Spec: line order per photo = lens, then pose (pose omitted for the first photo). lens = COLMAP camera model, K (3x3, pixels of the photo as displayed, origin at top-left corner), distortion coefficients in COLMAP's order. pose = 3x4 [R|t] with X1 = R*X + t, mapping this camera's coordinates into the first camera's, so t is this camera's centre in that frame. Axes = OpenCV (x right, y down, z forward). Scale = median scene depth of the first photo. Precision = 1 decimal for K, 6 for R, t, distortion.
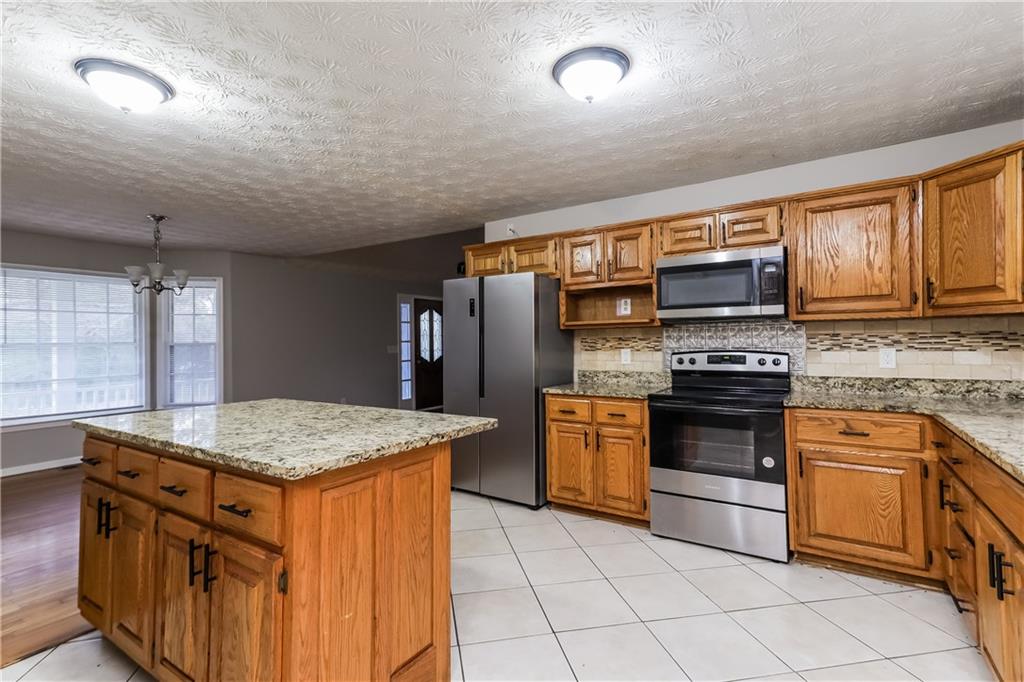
lens RADIAL K [[491.4, 0, 505.3], [0, 491.4, 332.6], [0, 0, 1]] dist [0.022279, 0.000190]
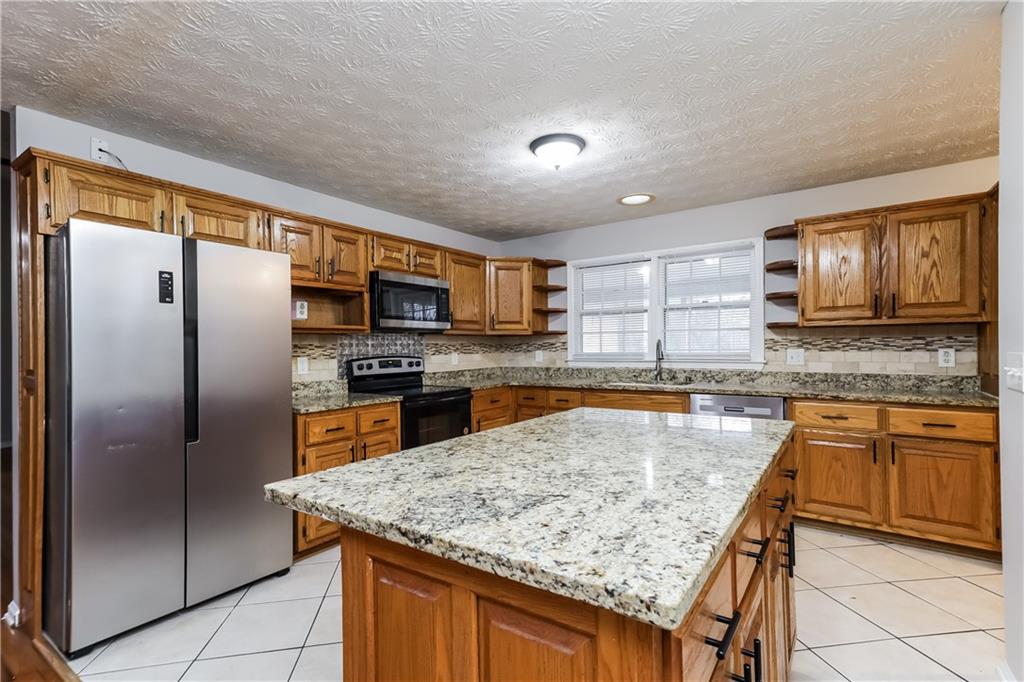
lens RADIAL K [[491.4, 0, 505.8], [0, 491.4, 344.3], [0, 0, 1]] dist [0.022279, 0.000190]
pose [[0.013241, 0.013384, 0.999823, -0.792757], [-0.009265, 0.999869, -0.013262, 0.022000], [-0.999869, -0.009088, 0.013363, 0.754191]]
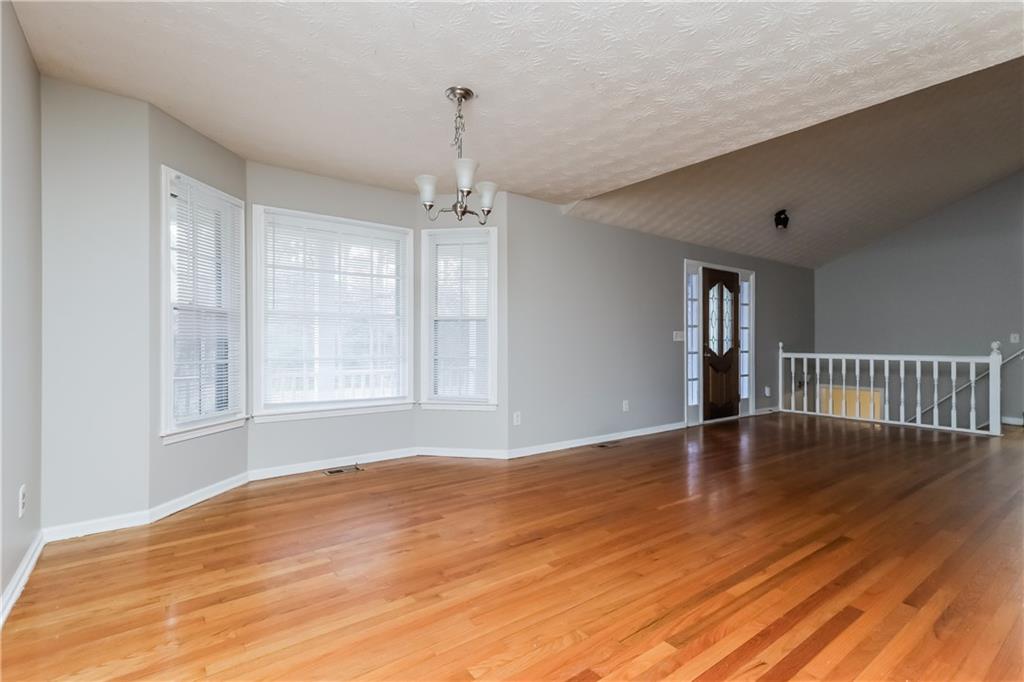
lens RADIAL K [[491.4, 0, 509.4], [0, 491.4, 341.7], [0, 0, 1]] dist [0.022279, 0.000190]
pose [[0.947627, 0.014422, -0.319055, -0.203048], [-0.009753, 0.999821, 0.016227, 0.028562], [0.319232, -0.012266, 0.947597, 0.201910]]
